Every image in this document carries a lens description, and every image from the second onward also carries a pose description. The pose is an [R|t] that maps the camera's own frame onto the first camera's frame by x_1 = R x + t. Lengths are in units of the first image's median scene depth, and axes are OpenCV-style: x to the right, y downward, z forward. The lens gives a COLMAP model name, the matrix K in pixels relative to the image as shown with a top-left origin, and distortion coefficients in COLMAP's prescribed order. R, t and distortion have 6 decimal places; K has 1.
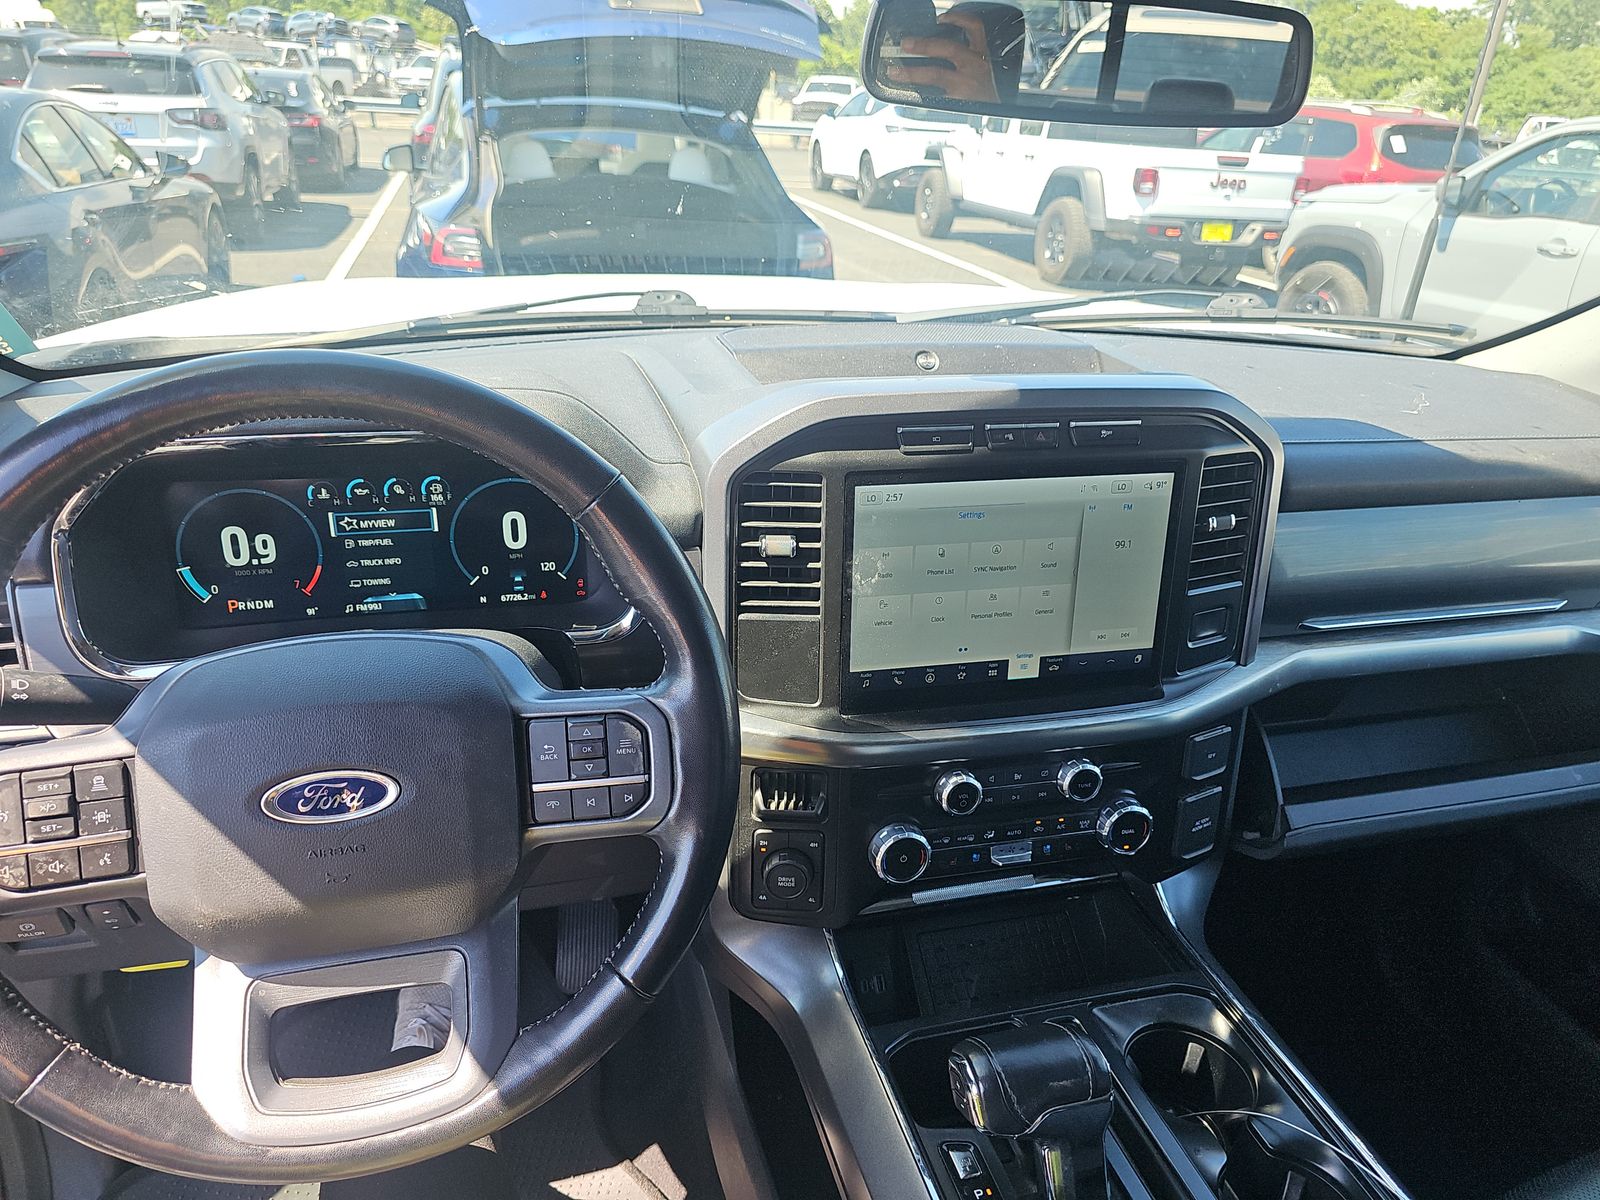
lens RADIAL K [[1063.6, 0, 802.5], [0, 1063.6, 594.4], [0, 0, 1]] dist [0.033973, -0.039422]
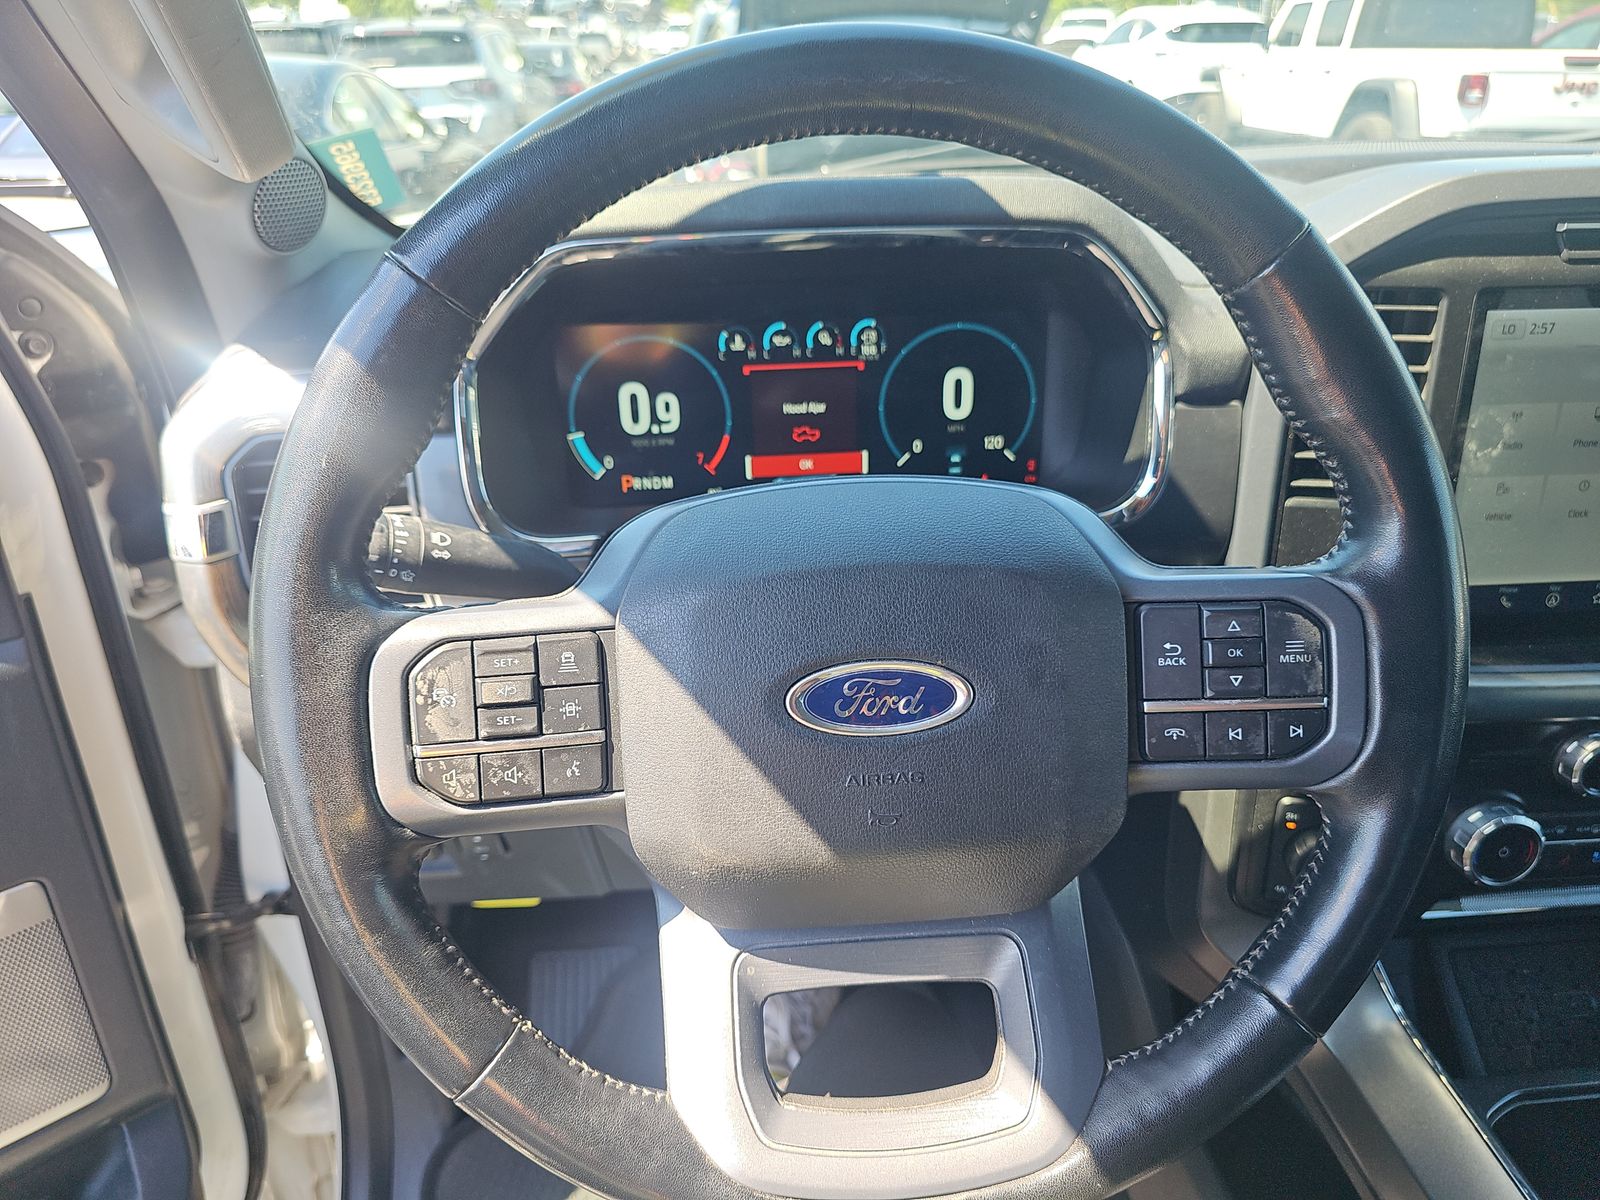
lens RADIAL K [[1062.3, 0, 789.1], [0, 1062.3, 593.5], [0, 0, 1]] dist [0.042431, -0.050062]
pose [[0.977405, 0.028405, -0.209456, -0.326721], [-0.022426, 0.999272, 0.030864, 0.094303], [0.210180, -0.025469, 0.977331, 0.304556]]
